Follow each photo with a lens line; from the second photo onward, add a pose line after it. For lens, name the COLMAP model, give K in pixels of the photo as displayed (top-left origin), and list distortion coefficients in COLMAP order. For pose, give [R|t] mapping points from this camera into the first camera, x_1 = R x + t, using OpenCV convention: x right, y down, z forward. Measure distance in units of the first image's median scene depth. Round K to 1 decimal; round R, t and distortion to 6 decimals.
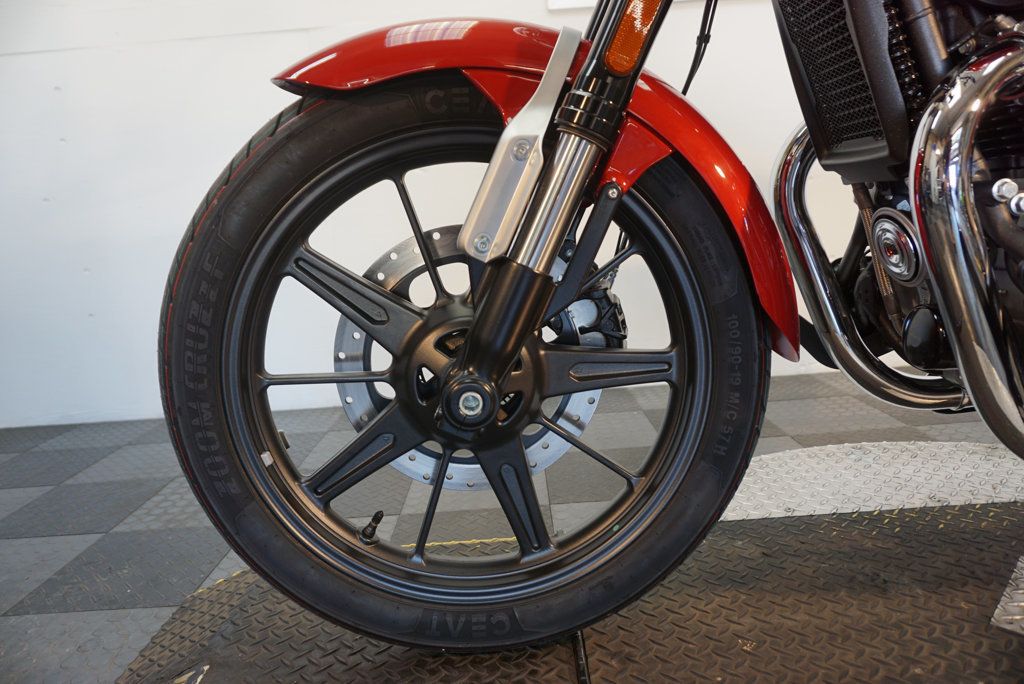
lens RADIAL K [[689.1, 0, 512.0], [0, 689.1, 342.0], [0, 0, 1]] dist [-0.047127, 0.028898]
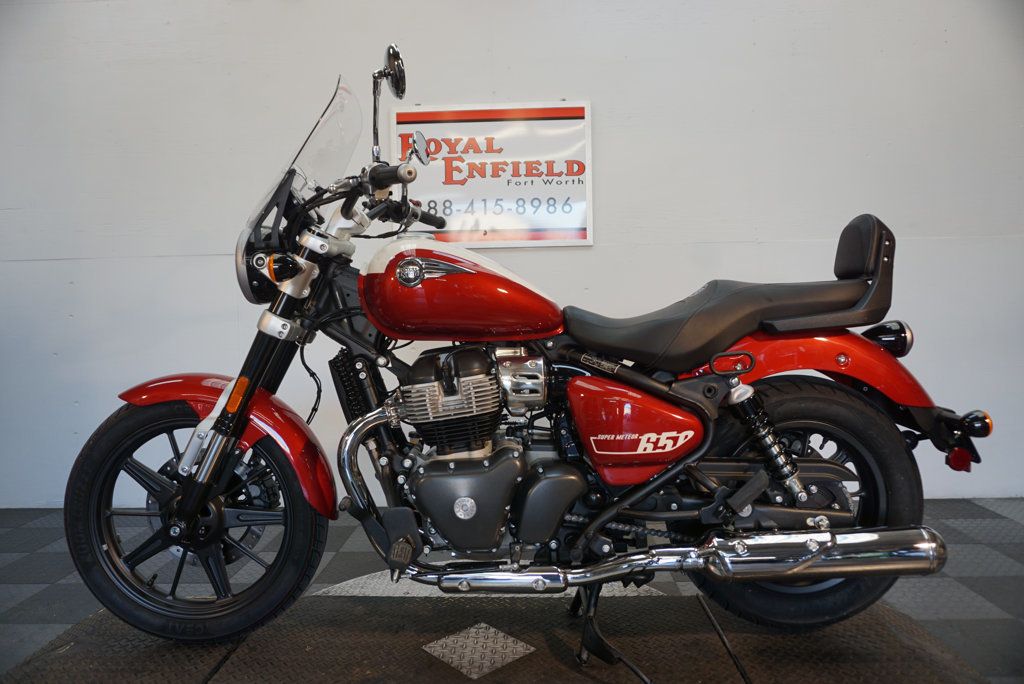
lens RADIAL K [[689.1, 0, 512.0], [0, 689.1, 342.0], [0, 0, 1]] dist [-0.047127, 0.028898]
pose [[0.998202, 0.051802, -0.030157, 1.034081], [-0.055260, 0.990208, -0.128200, -0.295690], [0.023220, 0.129636, 0.991290, -1.322625]]
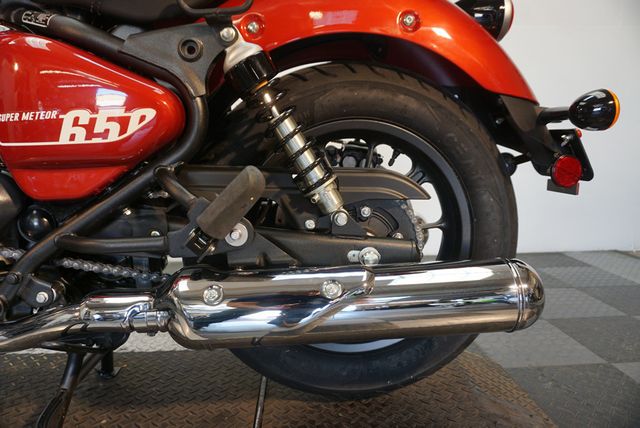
lens RADIAL K [[431.4, 0, 323.2], [0, 431.4, 213.4], [0, 0, 1]] dist [-0.049327, 0.027913]
pose [[0.996807, 0.051884, 0.060702, 1.784638], [-0.050056, 0.998257, -0.031257, -0.127563], [-0.062218, 0.028119, 0.997666, -0.060529]]
